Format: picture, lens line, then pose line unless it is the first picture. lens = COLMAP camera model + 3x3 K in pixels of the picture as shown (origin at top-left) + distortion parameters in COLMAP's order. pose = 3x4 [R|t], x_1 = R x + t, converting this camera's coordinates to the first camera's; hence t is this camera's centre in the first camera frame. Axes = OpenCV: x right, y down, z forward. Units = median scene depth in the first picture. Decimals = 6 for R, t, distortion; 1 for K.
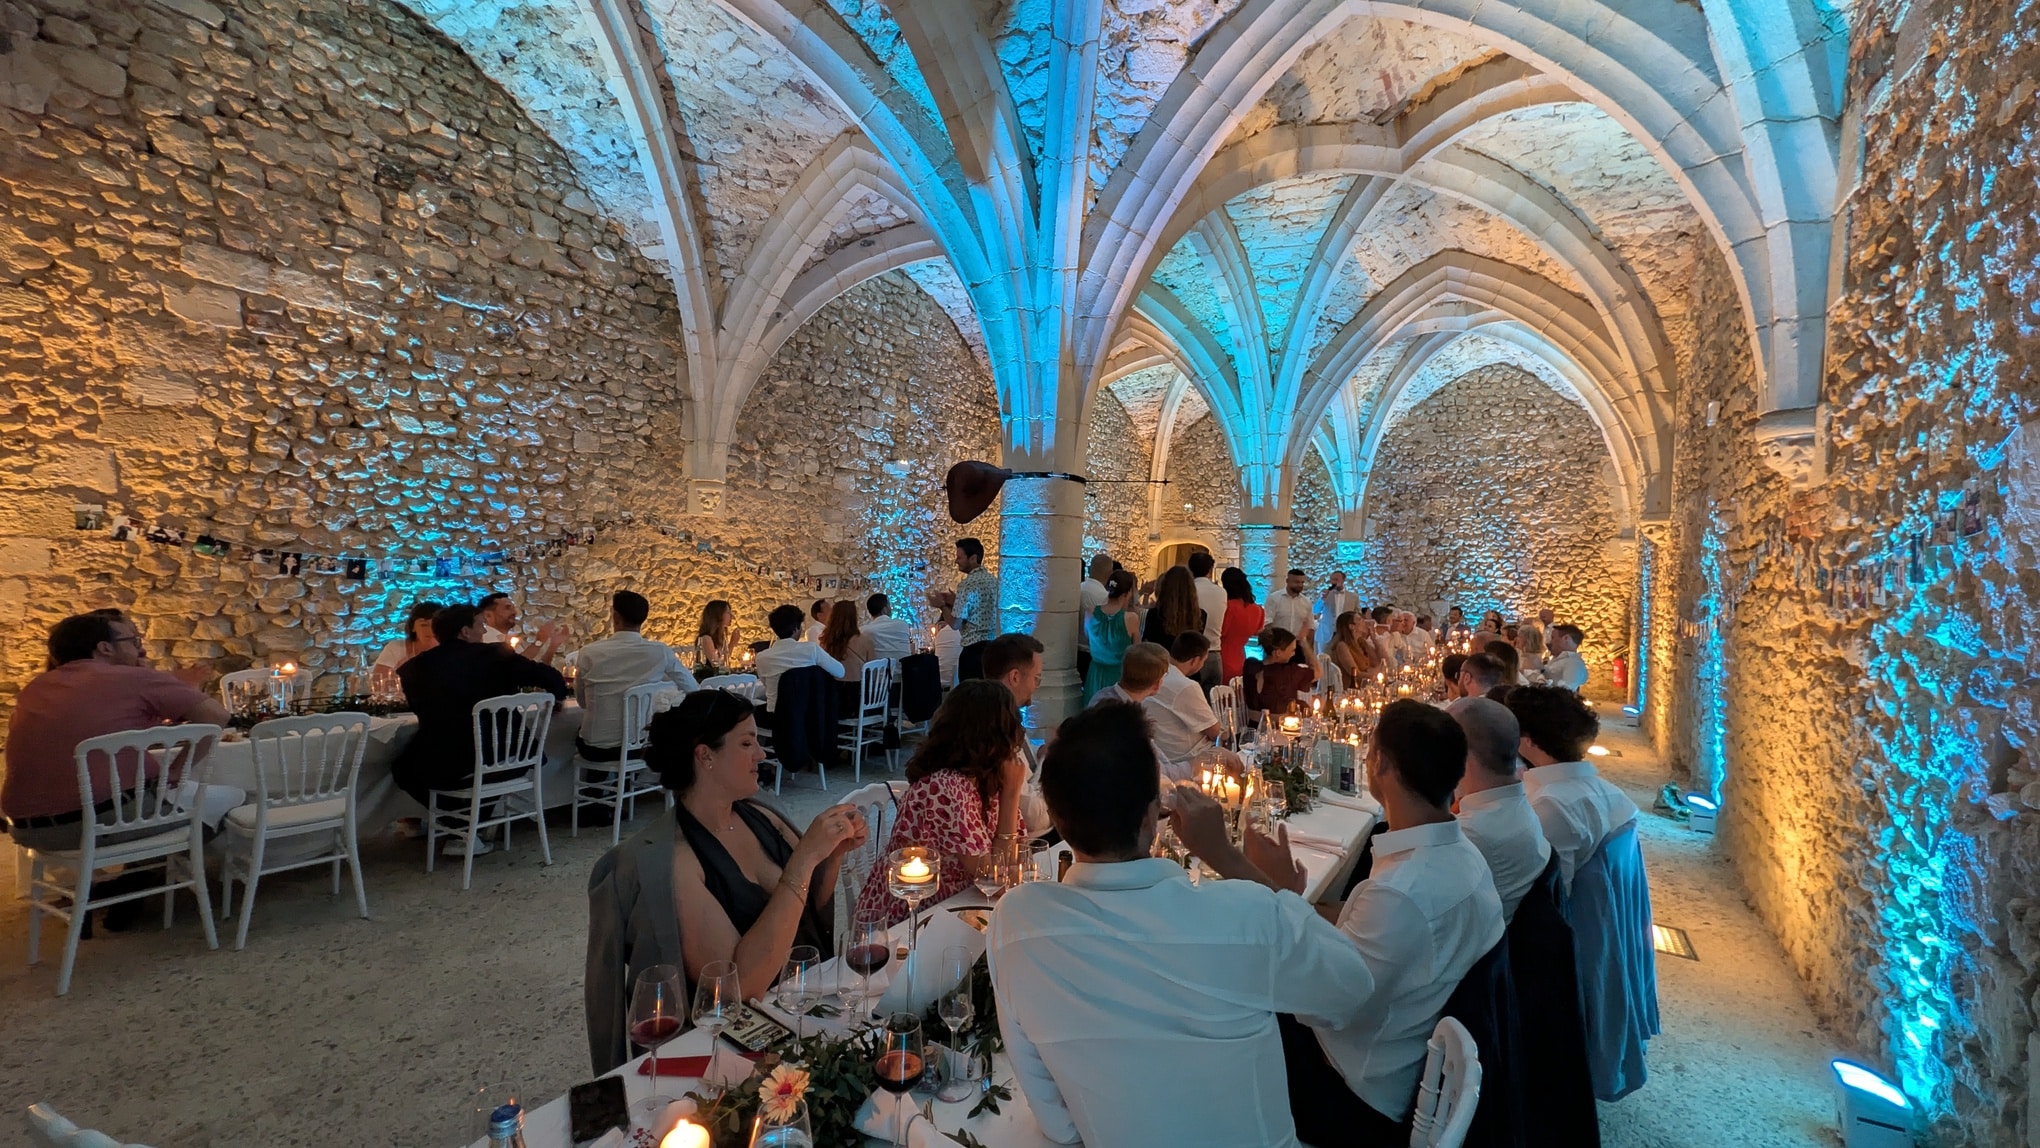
lens RADIAL K [[783.0, 0, 1012.9], [0, 783.0, 566.9], [0, 0, 1]] dist [0.003872, 0.000109]
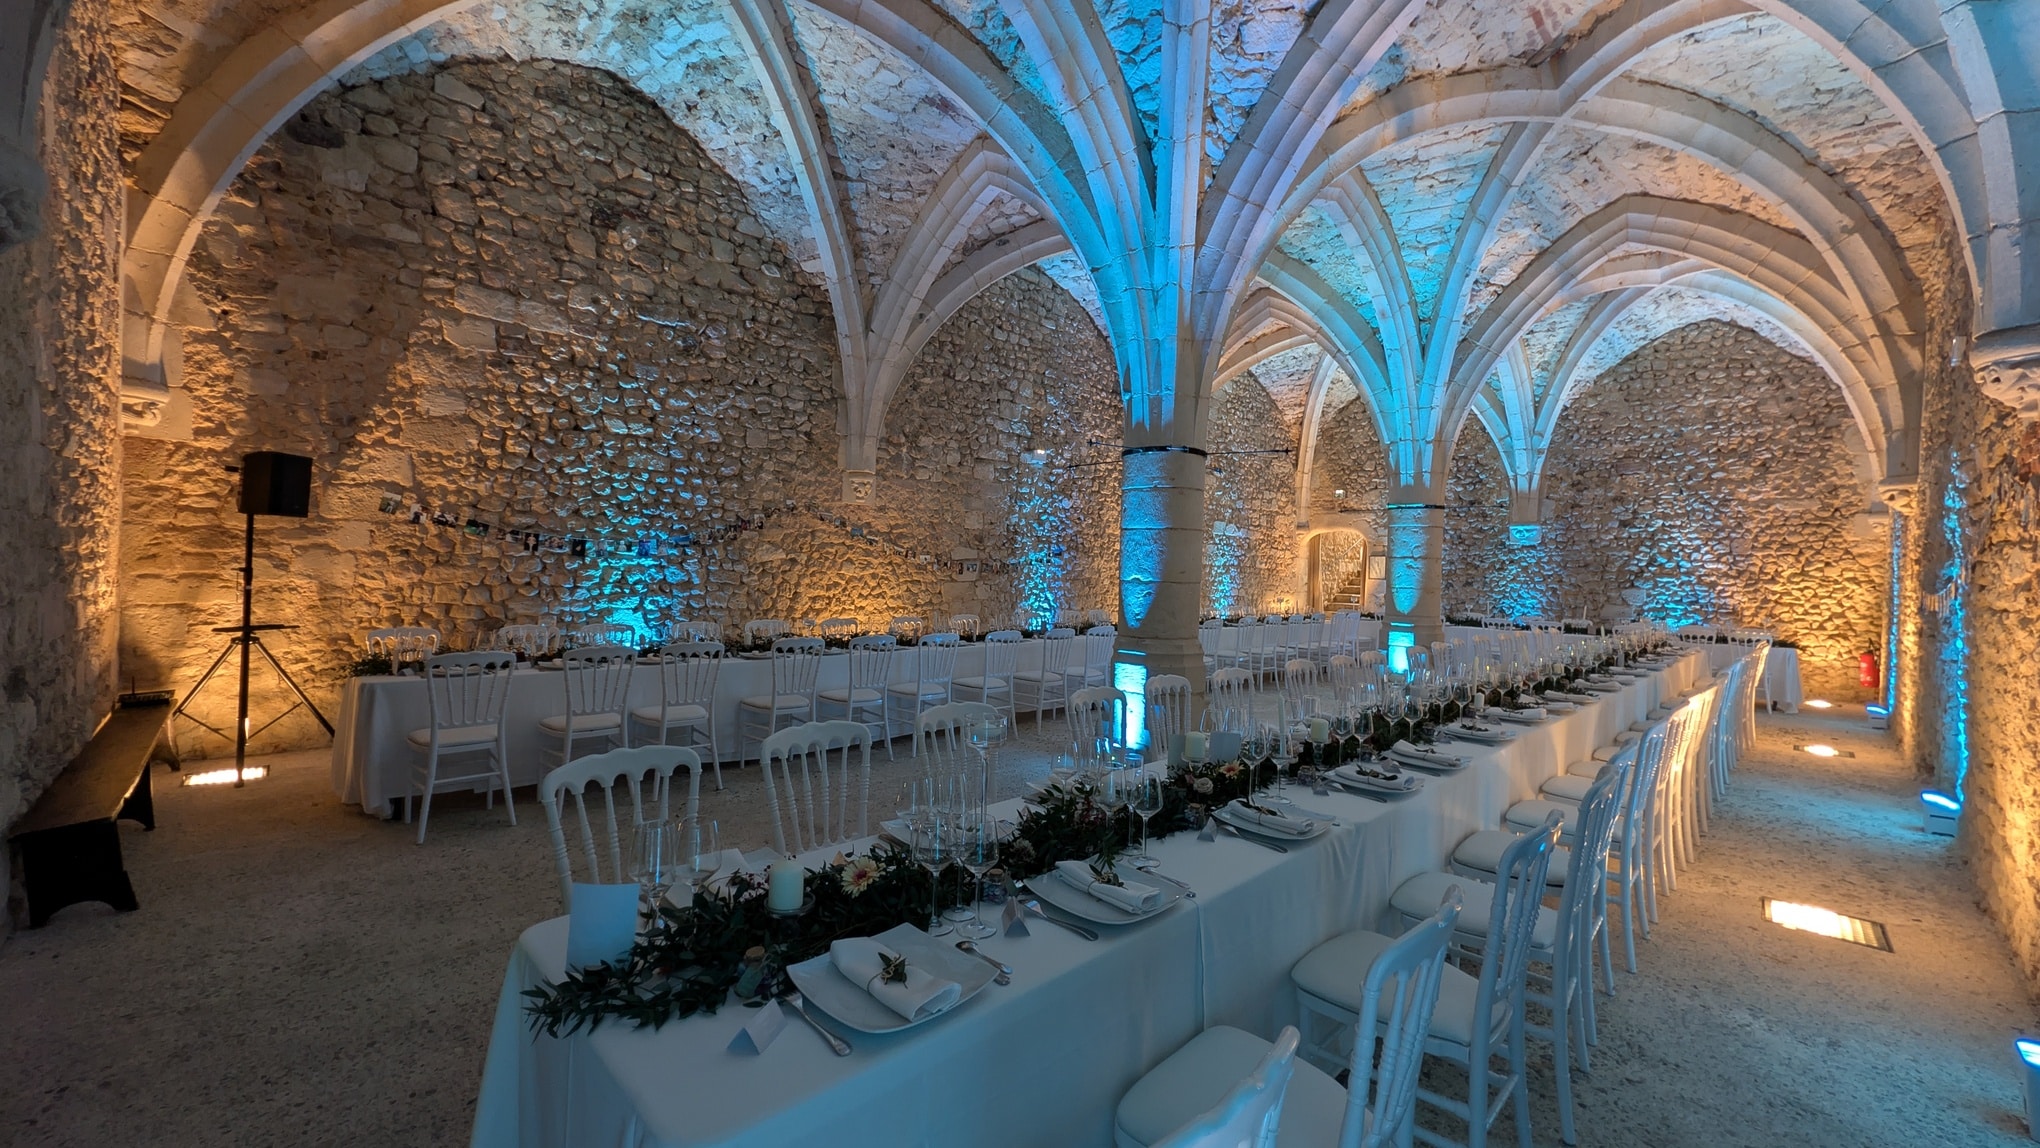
lens RADIAL K [[783.0, 0, 1013.4], [0, 783.0, 568.0], [0, 0, 1]] dist [0.003872, 0.000109]
pose [[0.981390, -0.005385, -0.191949, 0.039728], [0.005161, 0.999985, -0.001669, 0.036275], [0.191955, 0.000647, 0.981404, -0.041622]]
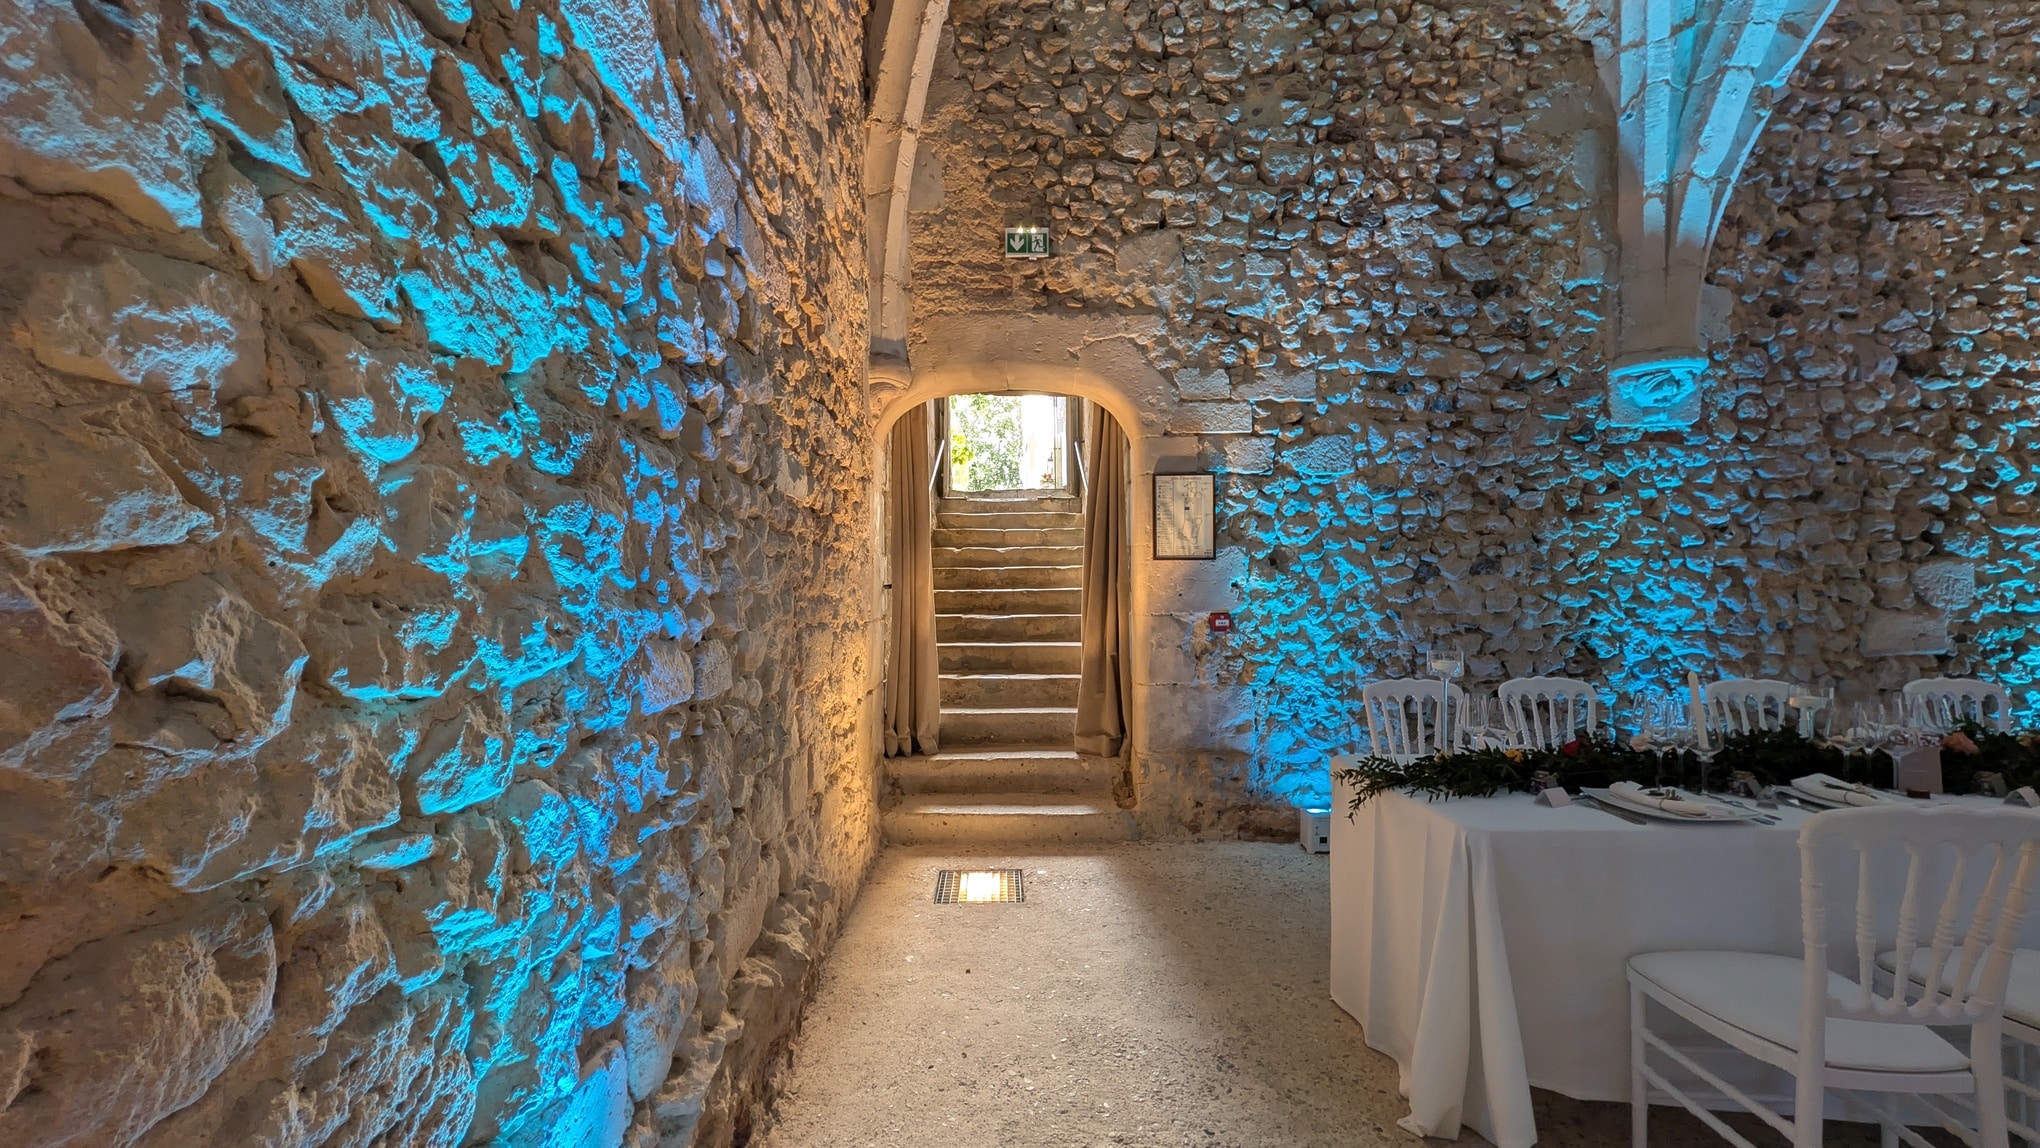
lens RADIAL K [[783.0, 0, 1018.6], [0, 783.0, 571.2], [0, 0, 1]] dist [0.003872, 0.000109]
pose [[0.805808, -0.025295, 0.591636, 0.173295], [0.028144, 0.999594, 0.004406, 0.074358], [-0.591508, 0.013101, 0.806193, 1.988838]]
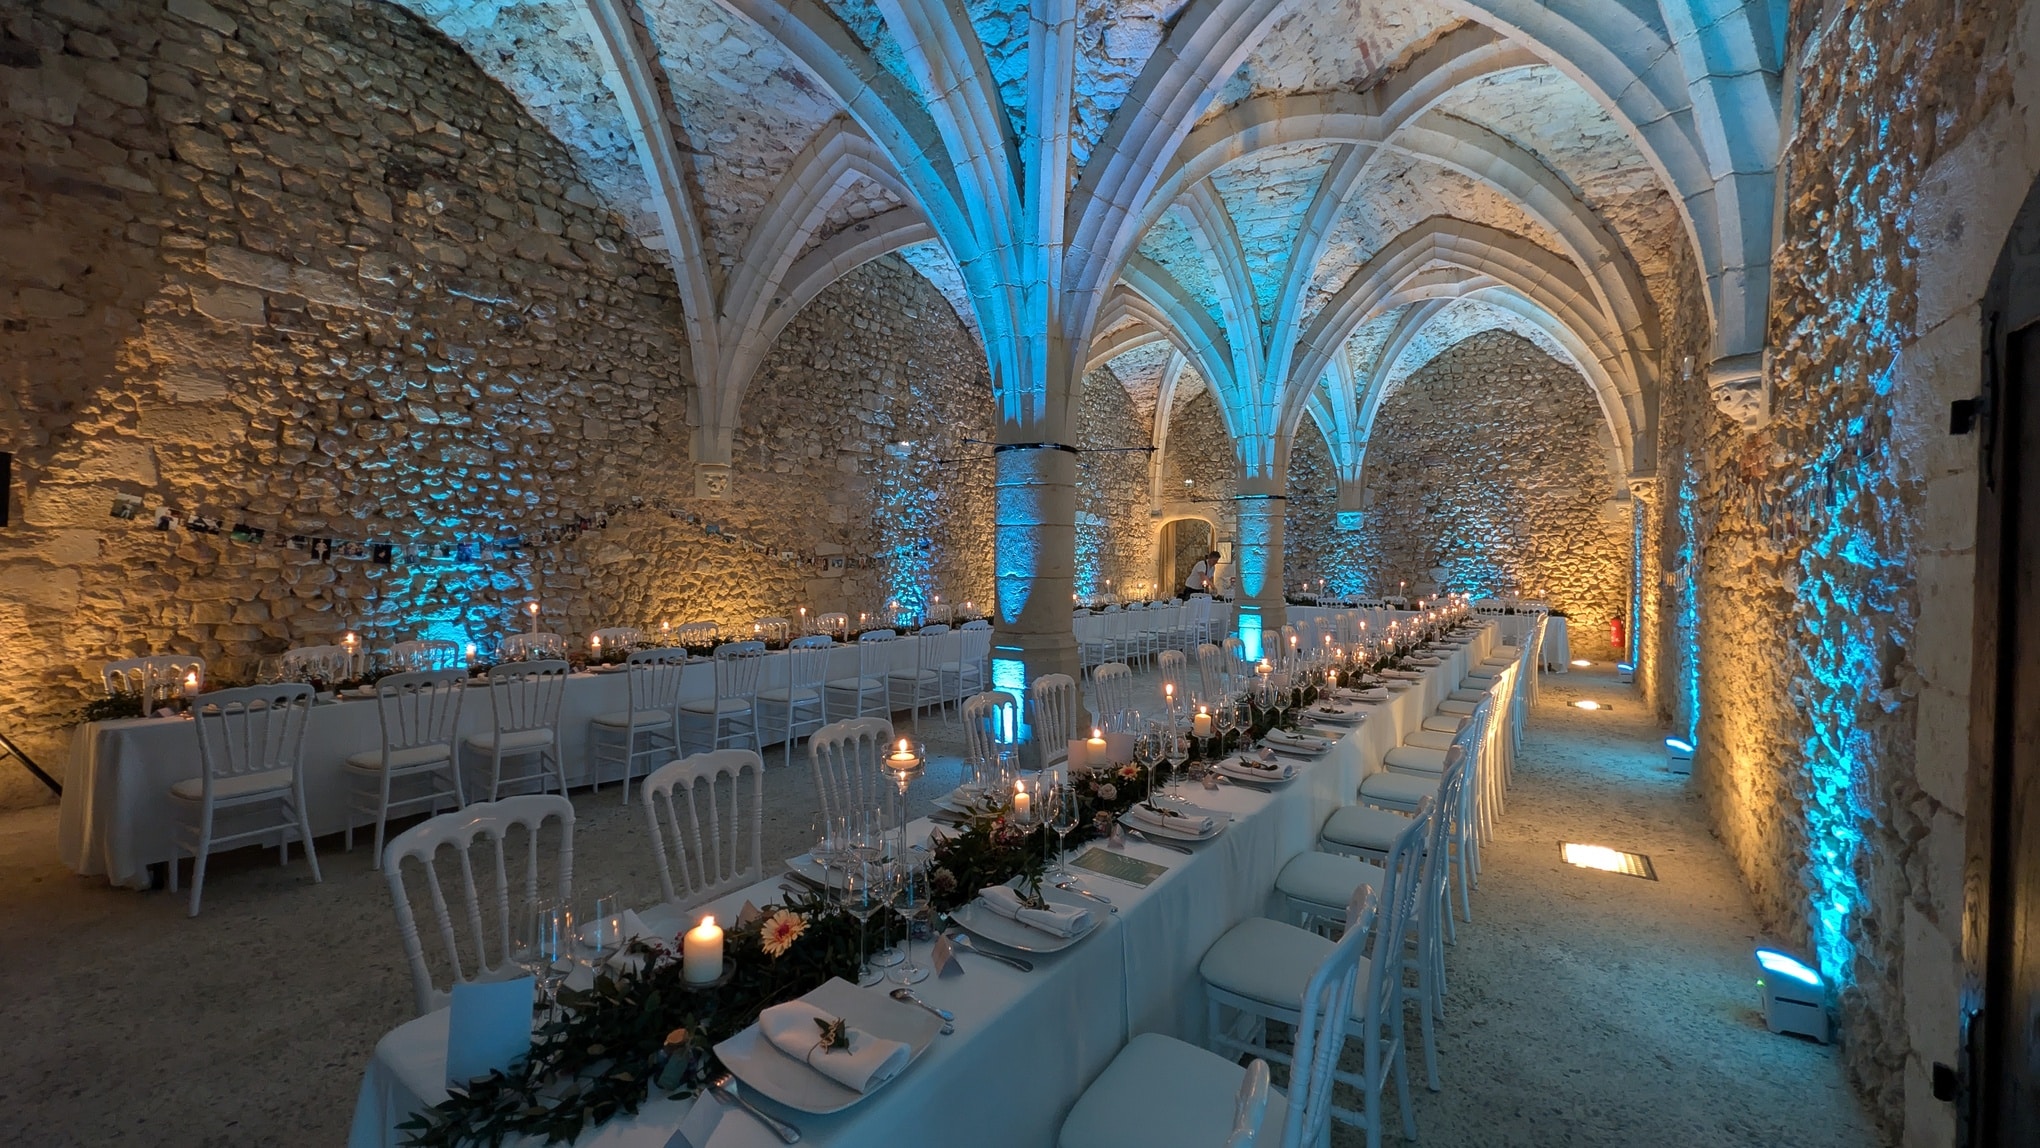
lens RADIAL K [[783.0, 0, 1013.5], [0, 783.0, 568.1], [0, 0, 1]] dist [0.003872, 0.000109]
pose [[0.999584, -0.026100, -0.012302, 0.017217], [0.026325, 0.999482, 0.018531, 0.022473], [0.011812, -0.018847, 0.999753, -0.036371]]
